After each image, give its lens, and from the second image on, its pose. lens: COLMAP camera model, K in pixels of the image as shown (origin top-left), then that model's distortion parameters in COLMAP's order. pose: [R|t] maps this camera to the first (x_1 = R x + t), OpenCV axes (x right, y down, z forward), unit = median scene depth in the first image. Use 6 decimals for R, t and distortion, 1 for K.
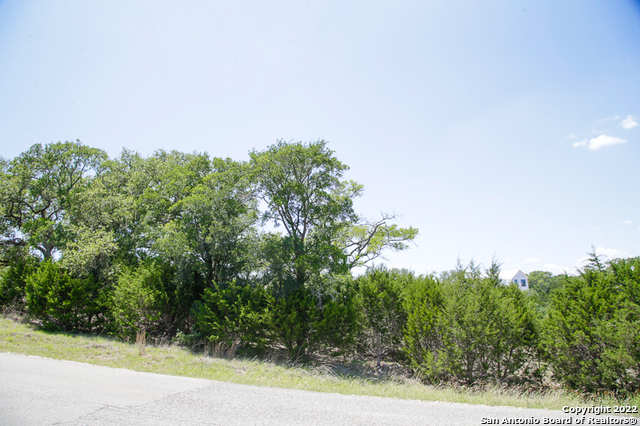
lens RADIAL K [[429.7, 0, 315.6], [0, 429.7, 221.4], [0, 0, 1]] dist [-0.138076, 0.071546]
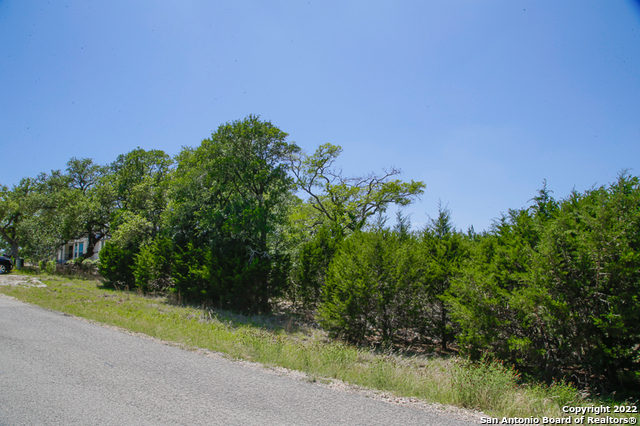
lens RADIAL K [[429.7, 0, 315.6], [0, 429.7, 221.4], [0, 0, 1]] dist [-0.138076, 0.071546]
pose [[0.878926, -0.078327, -0.470483, 0.613565], [0.110238, 0.993075, 0.040610, 0.052658], [0.464044, -0.087558, 0.881474, 0.069696]]
